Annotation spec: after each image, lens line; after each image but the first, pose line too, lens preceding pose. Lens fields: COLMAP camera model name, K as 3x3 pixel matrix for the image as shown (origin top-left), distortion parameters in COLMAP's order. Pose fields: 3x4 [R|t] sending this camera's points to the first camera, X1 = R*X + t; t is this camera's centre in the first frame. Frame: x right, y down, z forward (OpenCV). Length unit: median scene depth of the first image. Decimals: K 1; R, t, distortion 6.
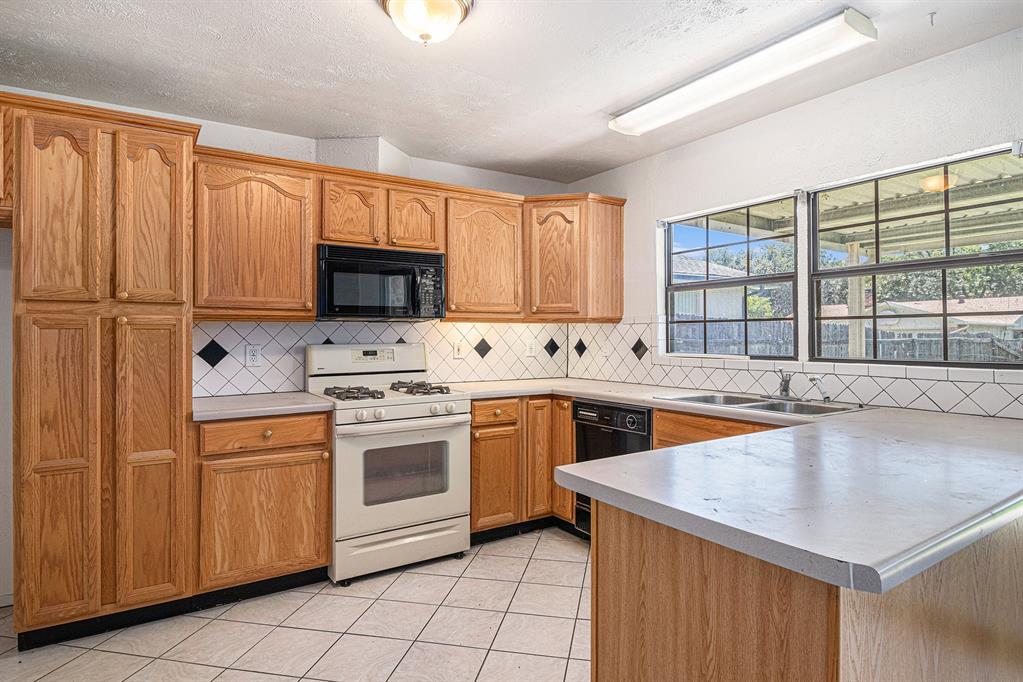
lens RADIAL K [[564.3, 0, 511.0], [0, 564.3, 335.3], [0, 0, 1]] dist [-0.002711, -0.004653]
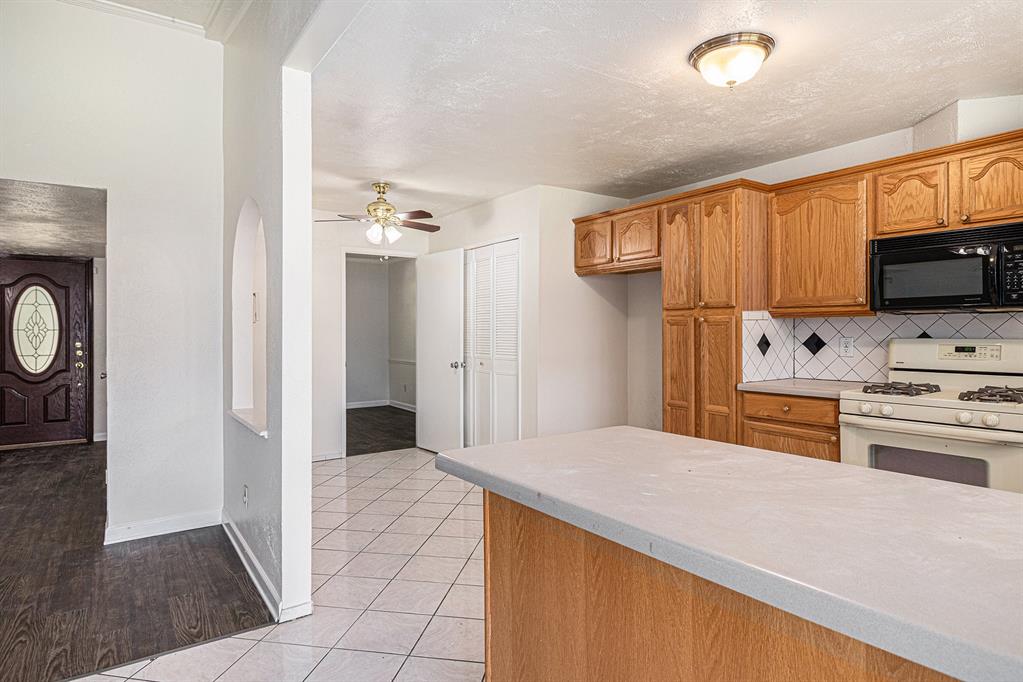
lens RADIAL K [[564.3, 0, 505.4], [0, 564.3, 335.0], [0, 0, 1]] dist [-0.002711, -0.004653]
pose [[0.033960, 0.013597, -0.999331, 0.721366], [0.004270, 0.999896, 0.013750, -0.006414], [0.999414, -0.004734, 0.033899, 0.320022]]
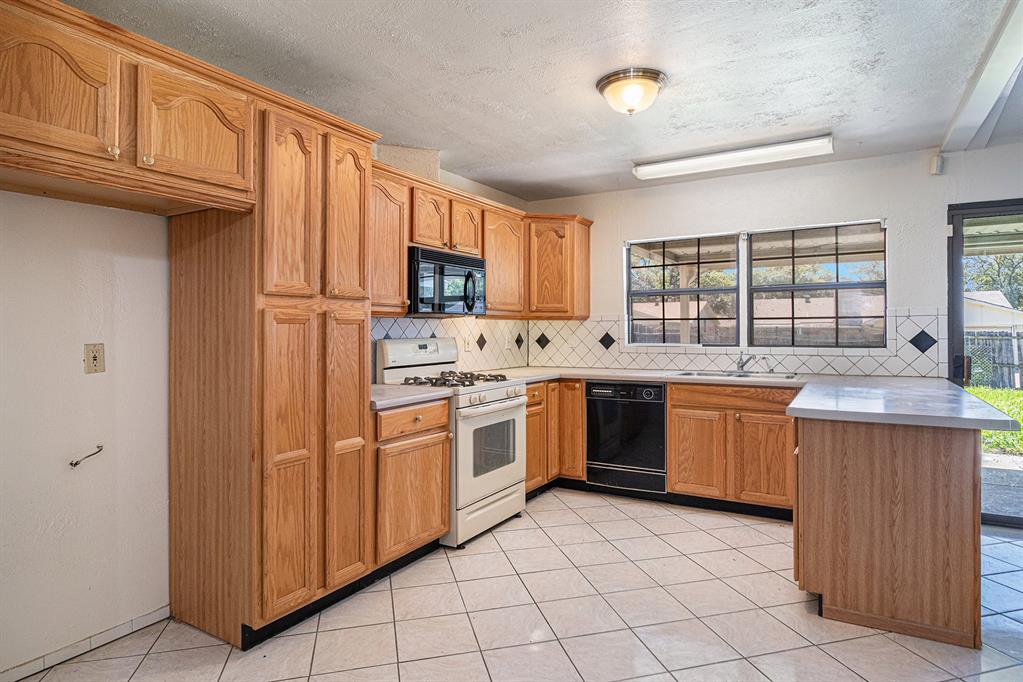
lens RADIAL K [[564.3, 0, 513.3], [0, 564.3, 335.4], [0, 0, 1]] dist [-0.002711, -0.004653]
pose [[0.900179, -0.005432, 0.435487, -0.692019], [0.002540, 0.999971, 0.007223, 0.002877], [-0.435513, -0.005396, 0.900166, -0.074965]]
